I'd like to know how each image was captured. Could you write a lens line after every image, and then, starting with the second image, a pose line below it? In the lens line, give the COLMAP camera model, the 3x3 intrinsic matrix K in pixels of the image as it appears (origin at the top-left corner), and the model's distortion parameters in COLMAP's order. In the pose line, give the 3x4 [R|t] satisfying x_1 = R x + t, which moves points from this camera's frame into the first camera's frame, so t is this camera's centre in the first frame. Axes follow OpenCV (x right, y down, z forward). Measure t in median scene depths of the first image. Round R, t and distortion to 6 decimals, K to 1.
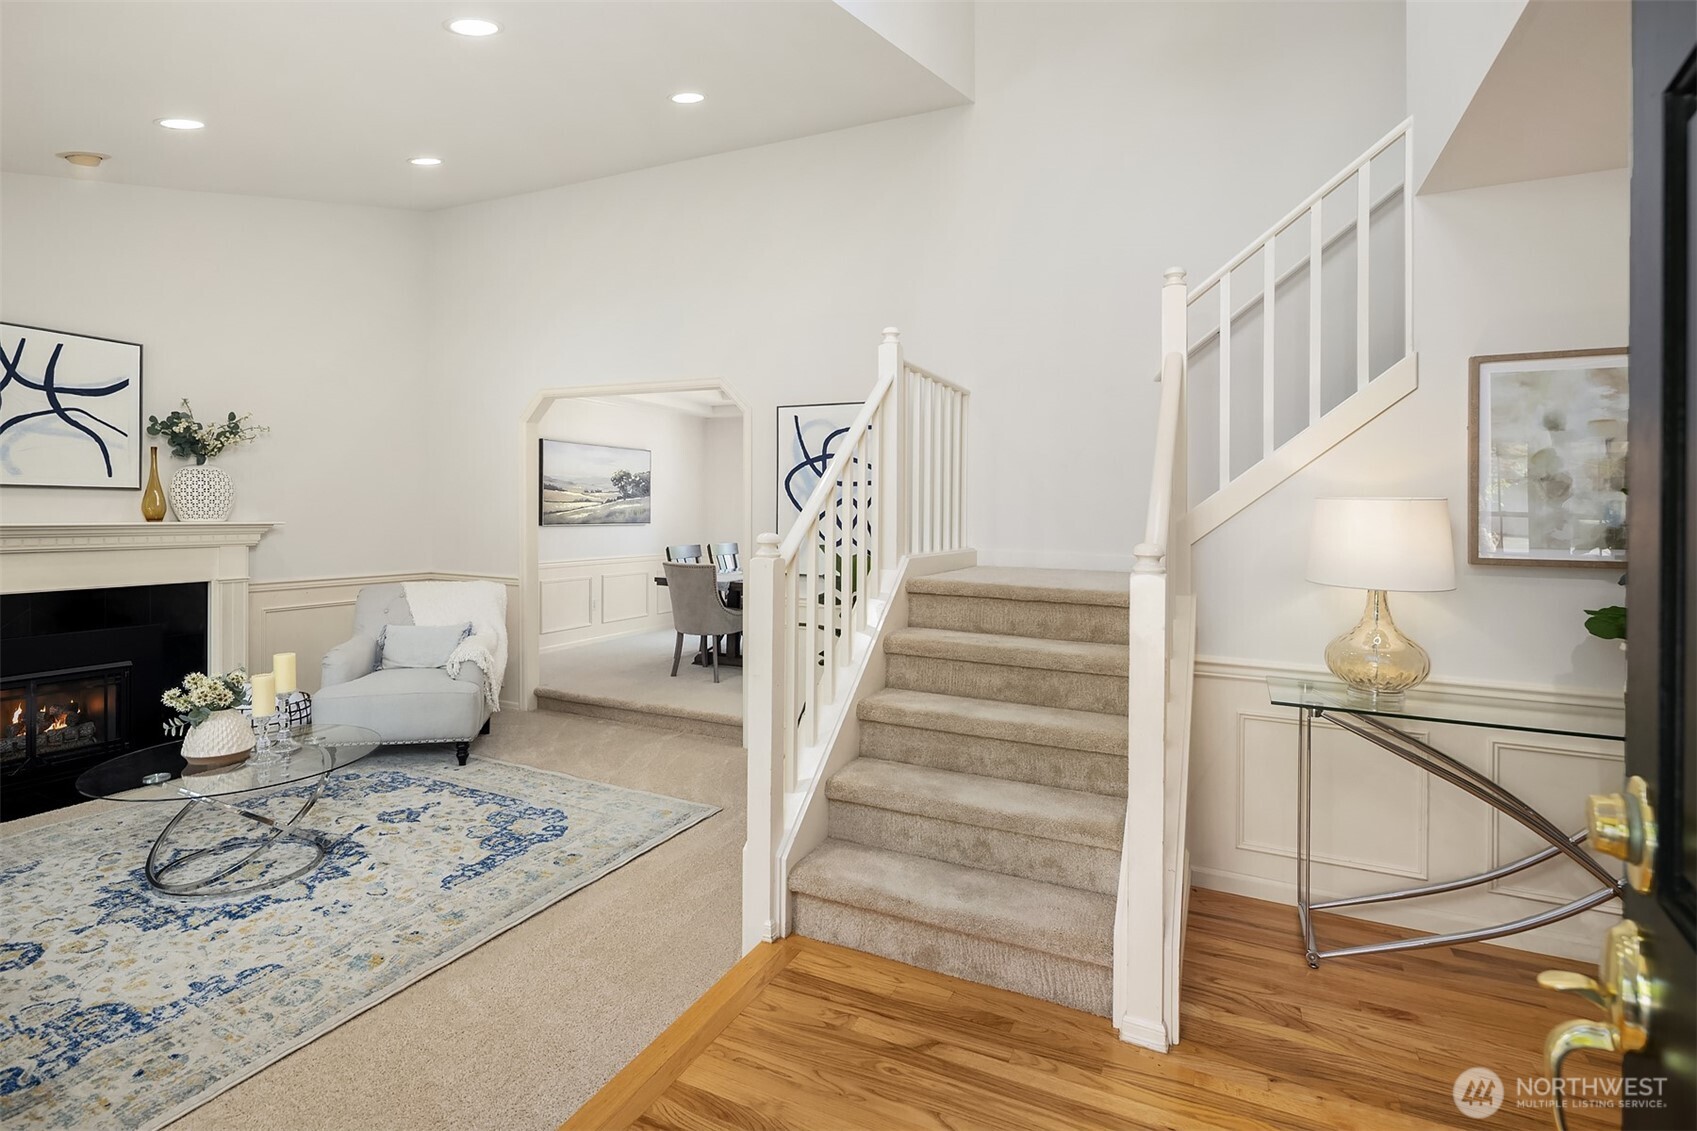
lens RADIAL K [[831.5, 0, 835.9], [0, 831.5, 515.1], [0, 0, 1]] dist [-0.001851, -0.002697]
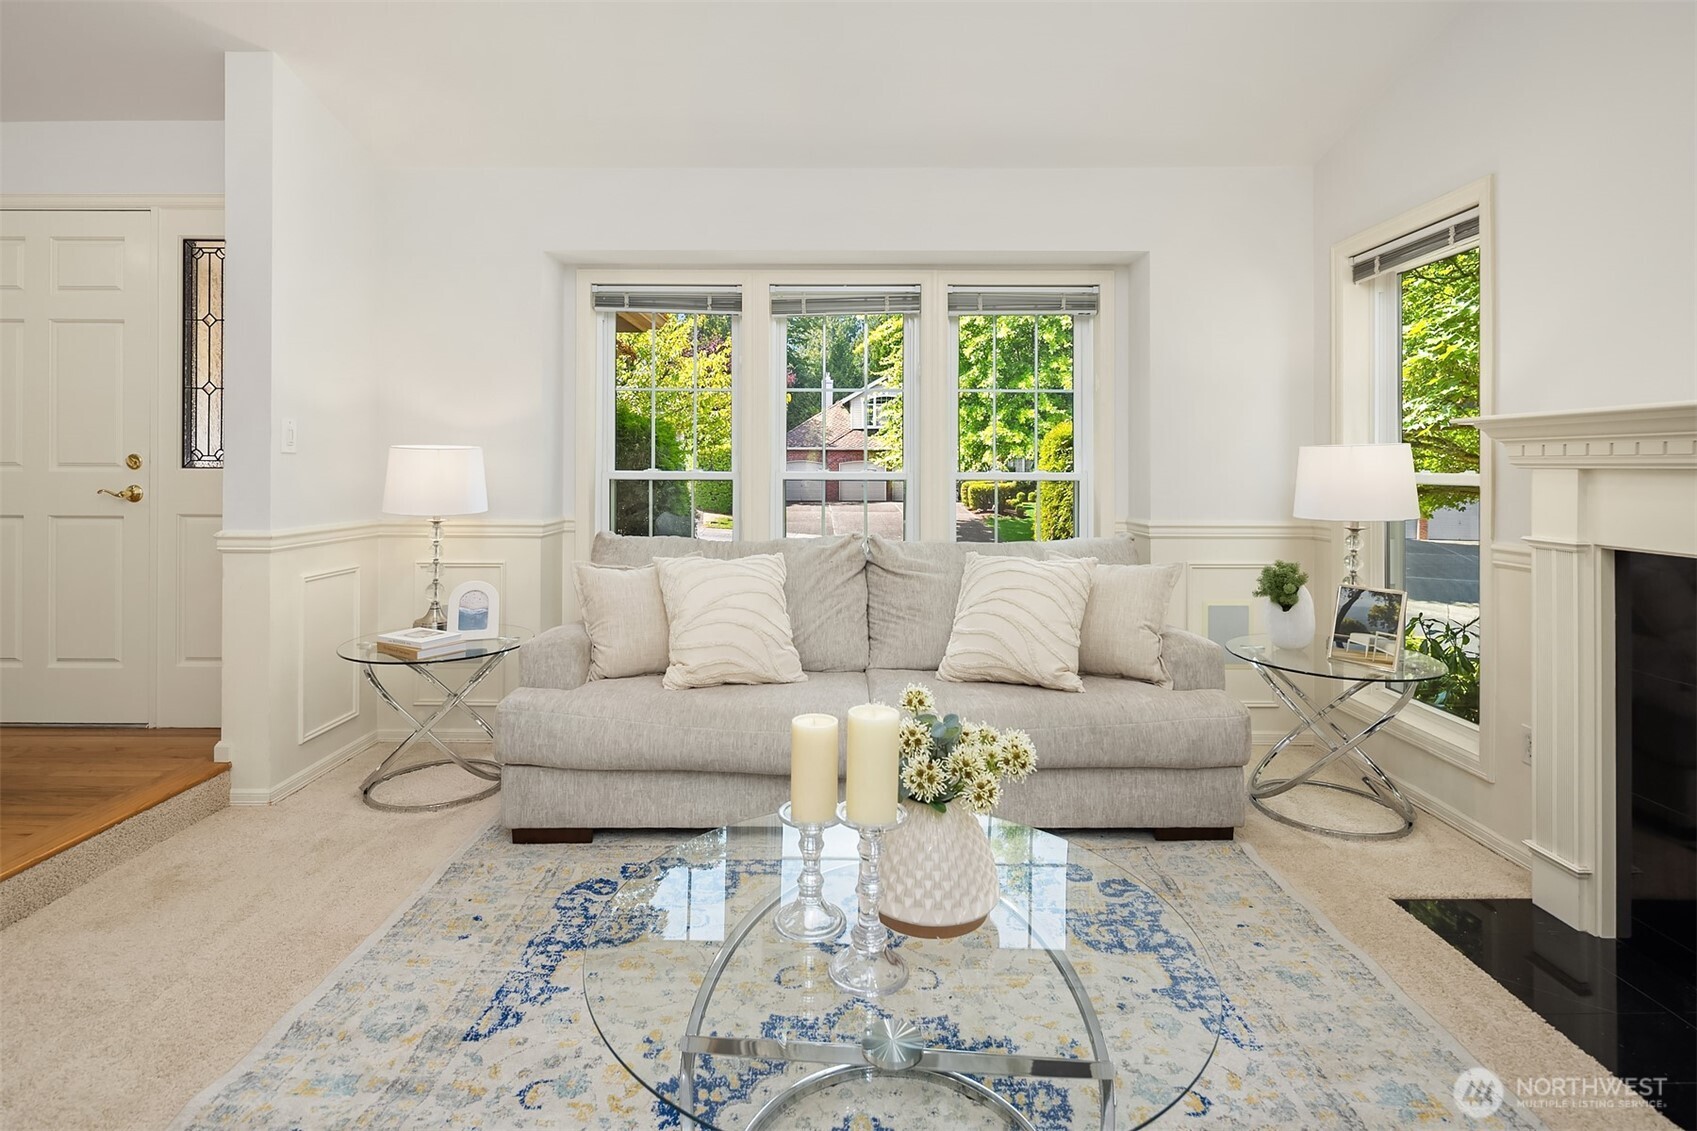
lens RADIAL K [[828.3, 0, 849.5], [0, 828.3, 462.9], [0, 0, 1]] dist [0.008655, 0.000198]
pose [[-0.901103, -0.014647, -0.433359, -0.433404], [-0.014371, 0.999889, -0.003912, 0.052567], [0.433368, 0.002702, -0.901213, 1.160212]]
